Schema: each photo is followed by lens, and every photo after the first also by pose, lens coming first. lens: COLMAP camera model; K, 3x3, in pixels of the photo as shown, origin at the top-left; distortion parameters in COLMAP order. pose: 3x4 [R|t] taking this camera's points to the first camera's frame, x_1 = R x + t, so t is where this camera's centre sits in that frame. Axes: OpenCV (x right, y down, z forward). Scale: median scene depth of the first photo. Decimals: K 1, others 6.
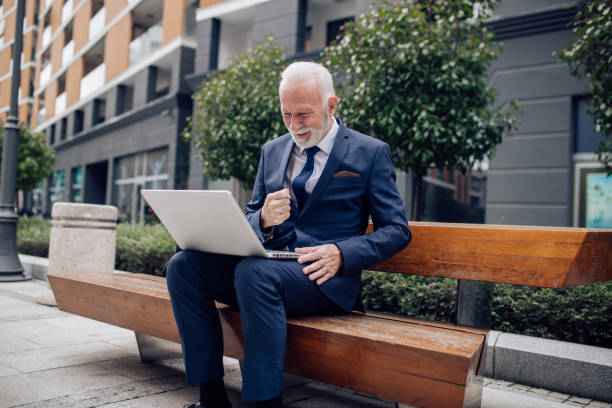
lens RADIAL K [[586.1, 0, 306.0], [0, 586.1, 204.0], [0, 0, 1]] dist [-0.065165, 0.088339]
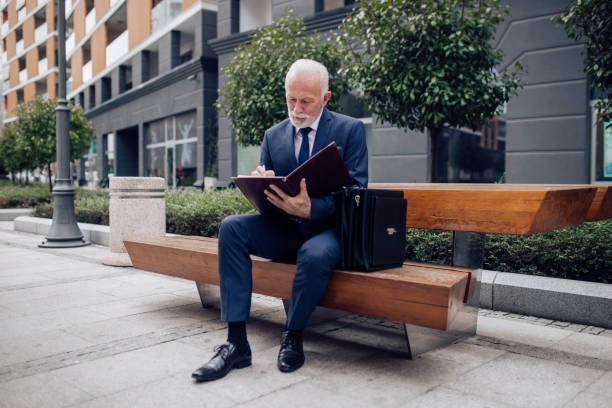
lens RADIAL K [[586.1, 0, 306.0], [0, 586.1, 204.0], [0, 0, 1]] dist [-0.065165, 0.088339]
pose [[0.997782, -0.045355, -0.048718, 0.003260], [0.049112, 0.995671, 0.078913, -0.018846], [0.044928, -0.081130, 0.995690, -0.116399]]
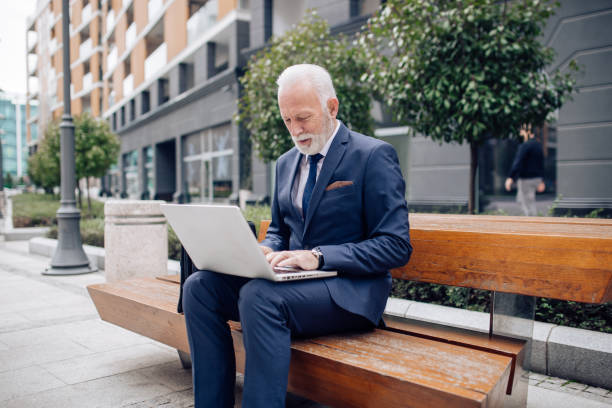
lens RADIAL K [[586.1, 0, 306.0], [0, 586.1, 204.0], [0, 0, 1]] dist [-0.065165, 0.088339]
pose [[0.990716, -0.054792, -0.124417, 0.039411], [0.062524, 0.996291, 0.059115, -0.032475], [0.120717, -0.066345, 0.990467, 0.023641]]
